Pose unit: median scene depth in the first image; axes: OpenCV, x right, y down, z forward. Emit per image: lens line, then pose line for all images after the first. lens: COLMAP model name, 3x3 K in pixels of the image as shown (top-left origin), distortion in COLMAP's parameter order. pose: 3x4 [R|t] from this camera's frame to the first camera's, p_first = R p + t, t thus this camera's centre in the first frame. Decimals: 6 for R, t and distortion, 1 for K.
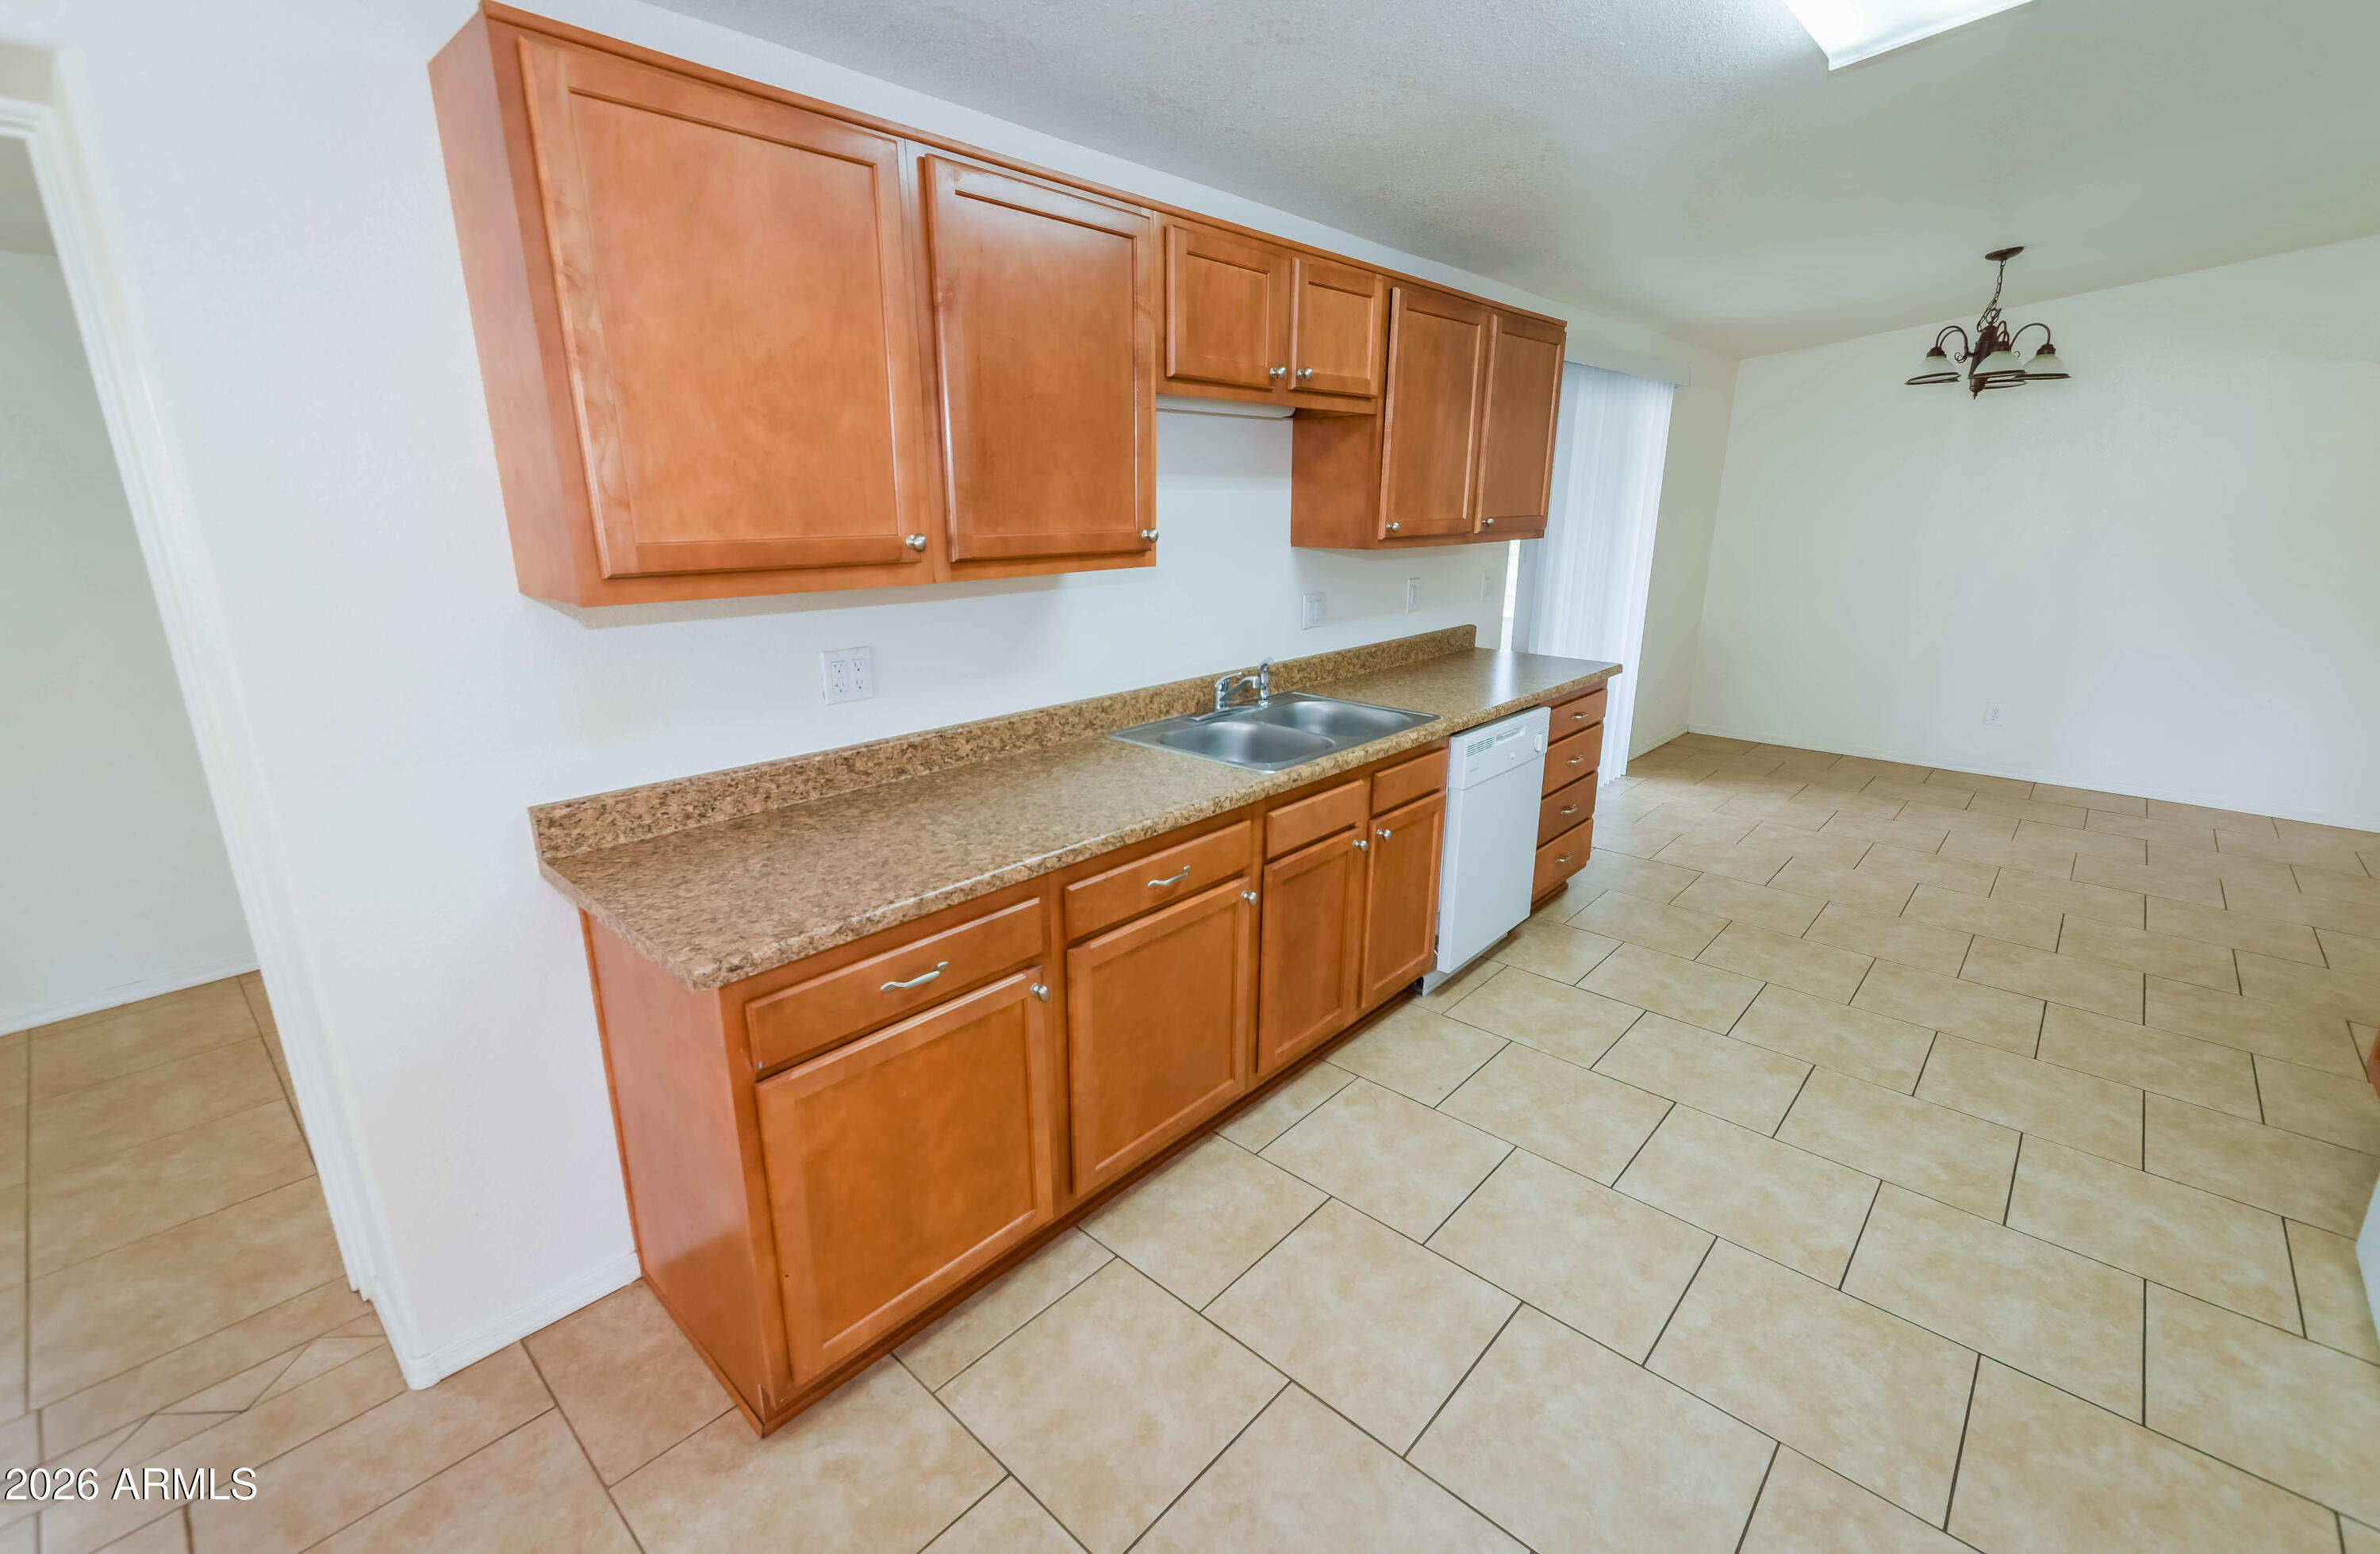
lens RADIAL K [[1008.9, 0, 1181.3], [0, 1008.9, 780.7], [0, 0, 1]] dist [0.002607, -0.000525]
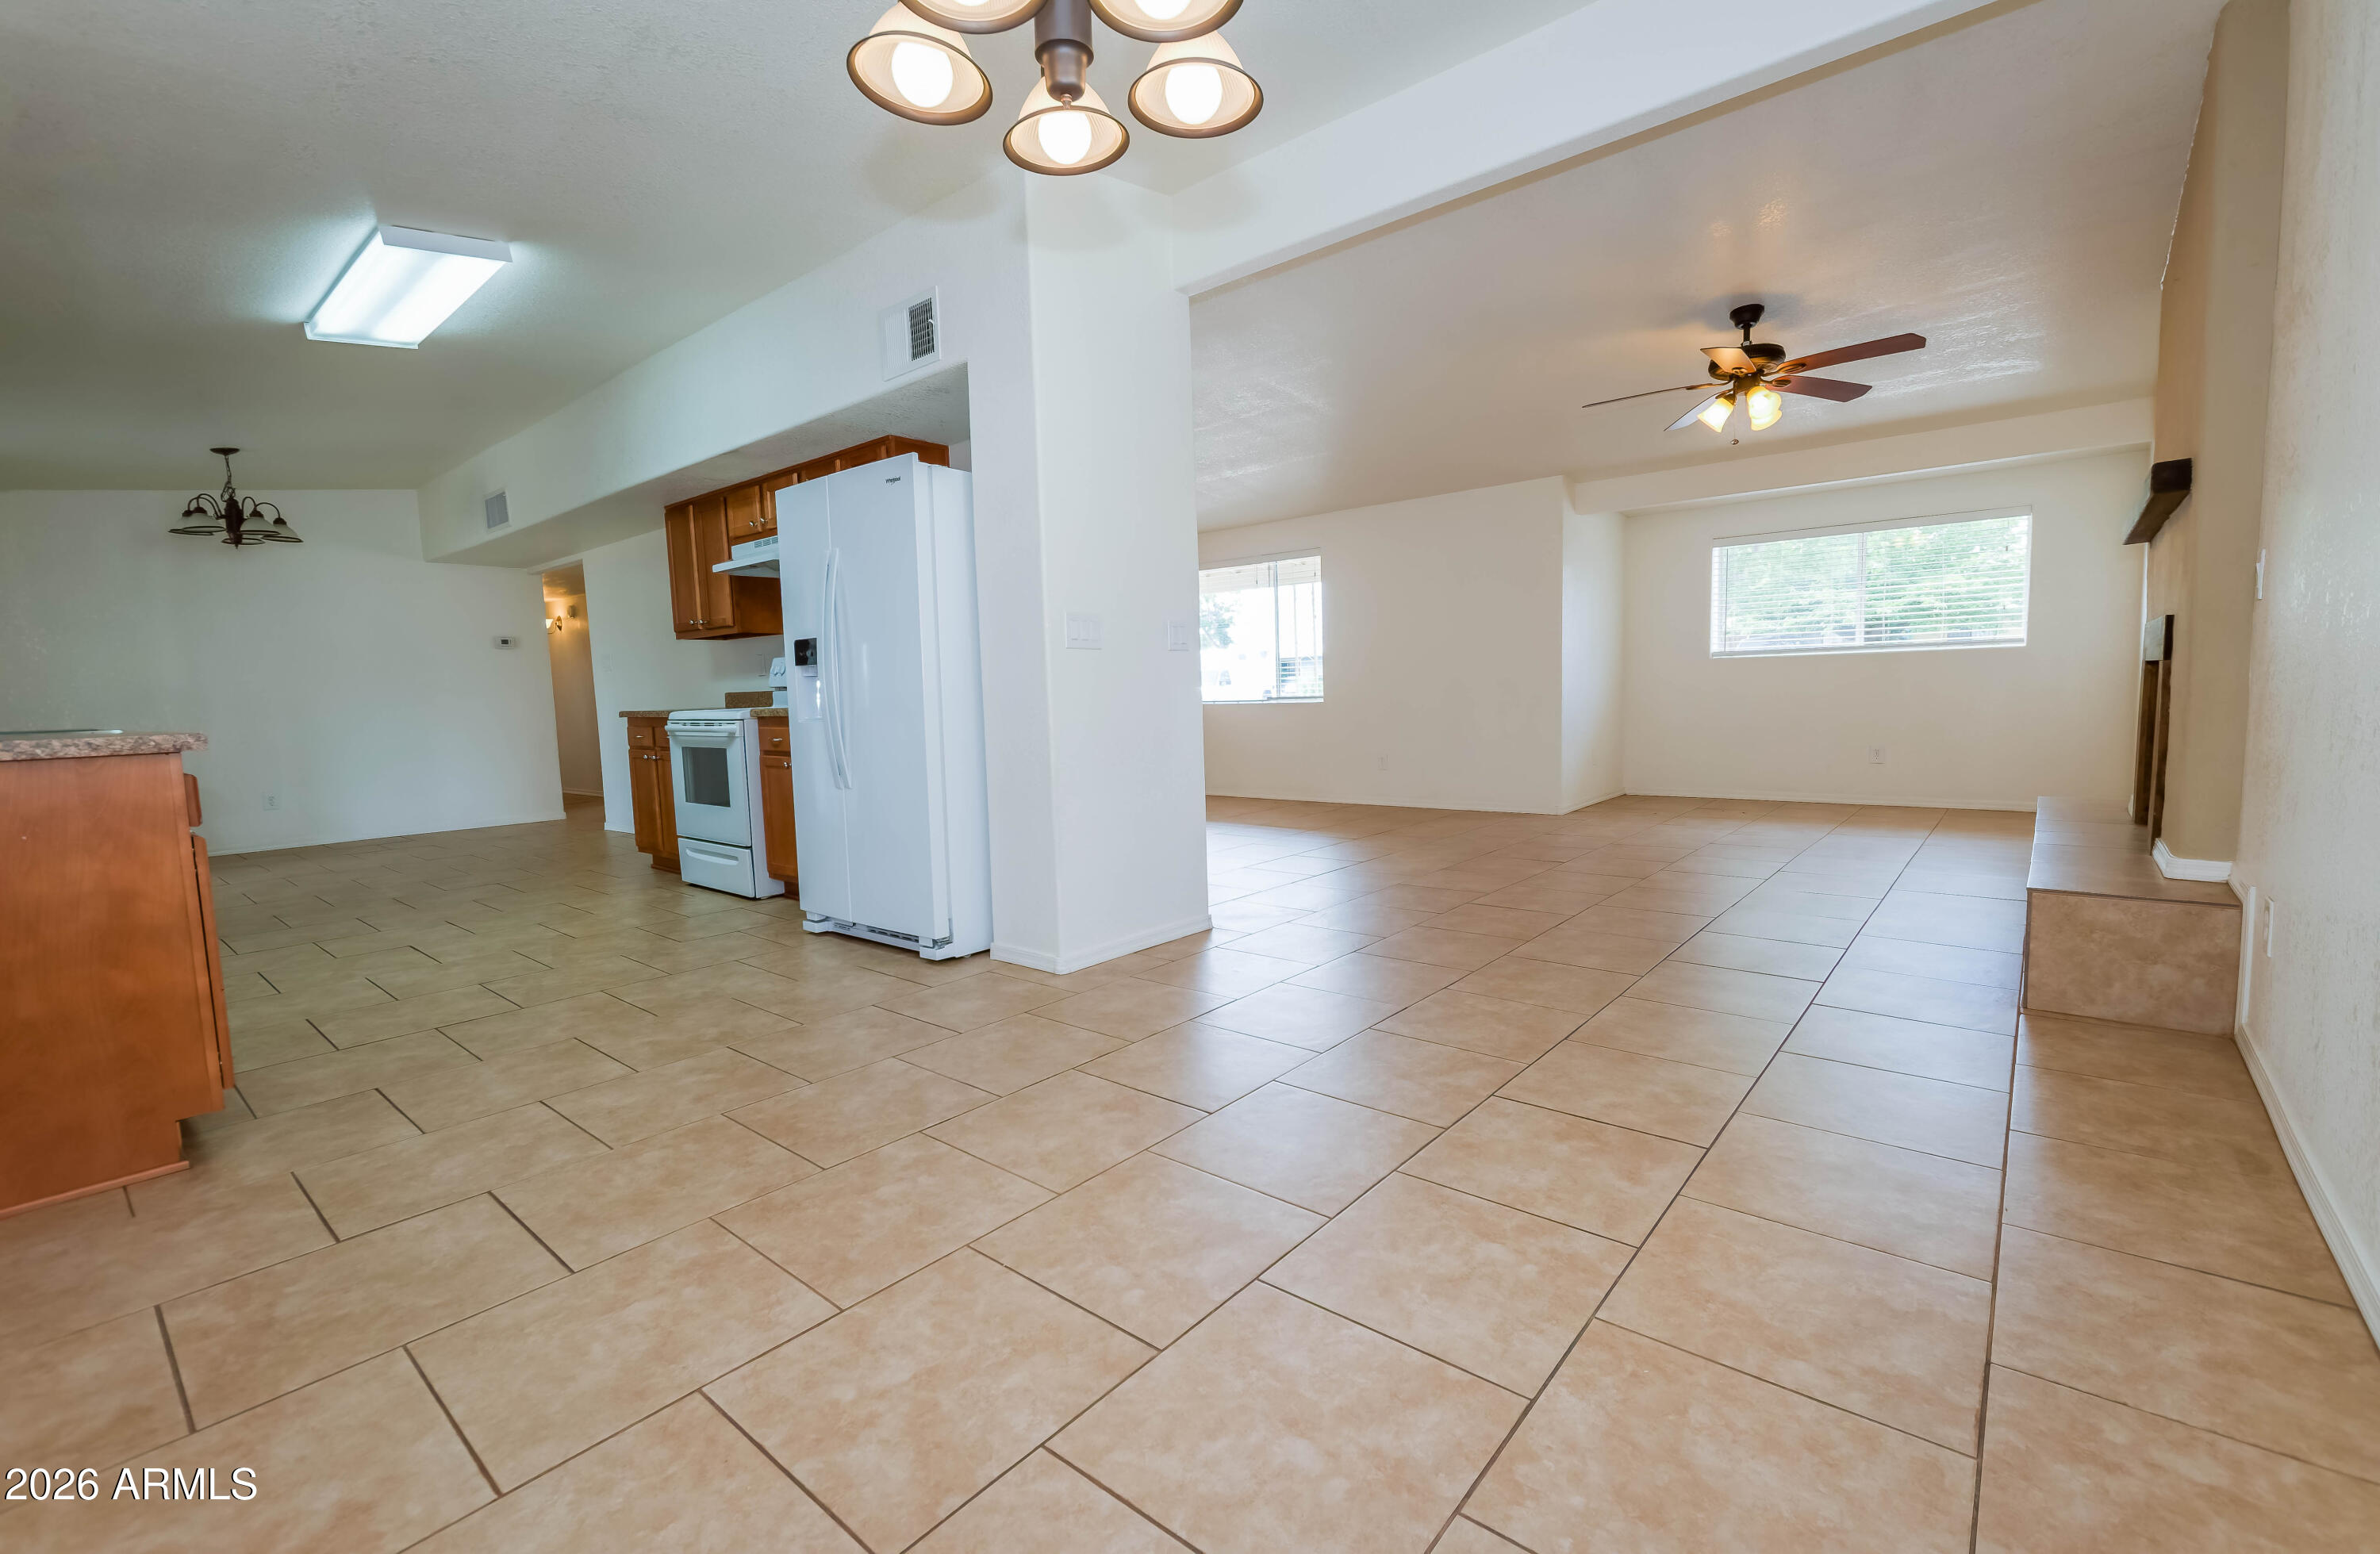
lens RADIAL K [[1008.9, 0, 1203.7], [0, 1008.9, 782.4], [0, 0, 1]] dist [0.002607, -0.000525]
pose [[-0.048486, -0.094156, 0.994376, -0.829843], [0.305821, 0.946335, 0.104518, 0.223468], [-0.950854, 0.309168, -0.017089, -0.159929]]
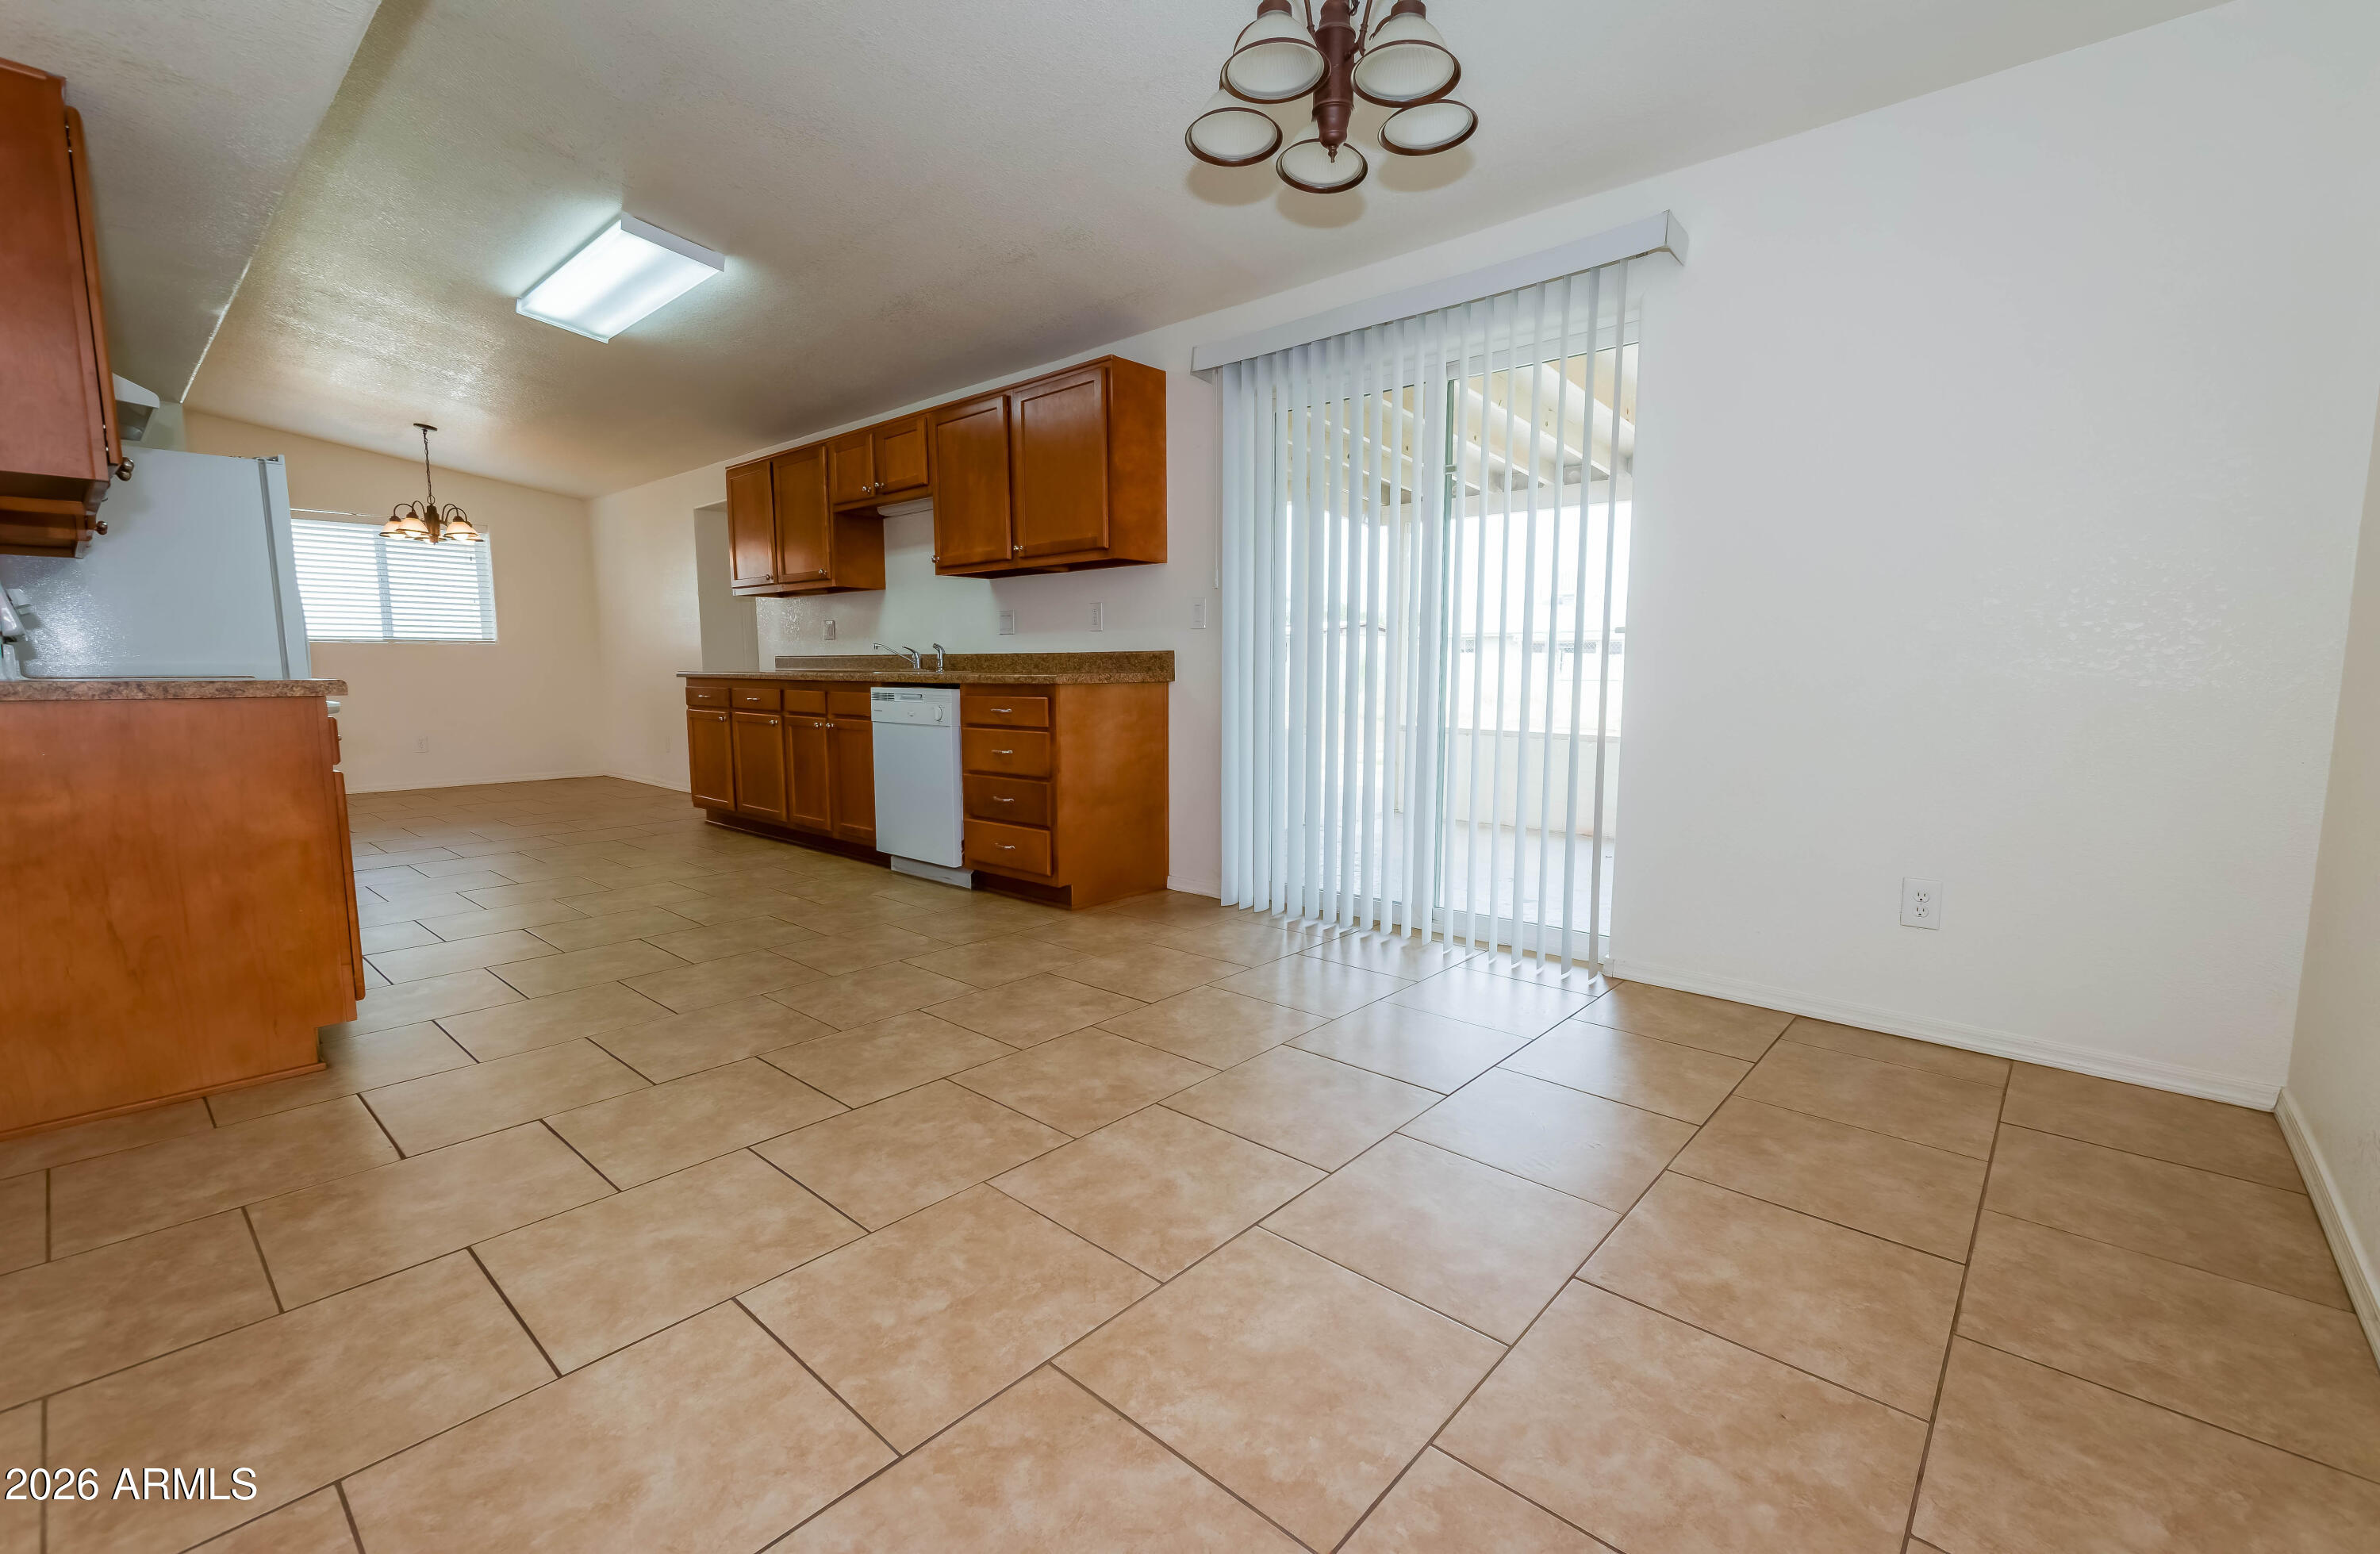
lens RADIAL K [[1008.9, 0, 1193.3], [0, 1008.9, 786.1], [0, 0, 1]] dist [0.002607, -0.000525]
pose [[0.016032, 0.118806, -0.992788, 1.552567], [-0.274381, 0.955321, 0.109892, -0.169630], [0.961488, 0.270640, 0.047914, 1.217304]]
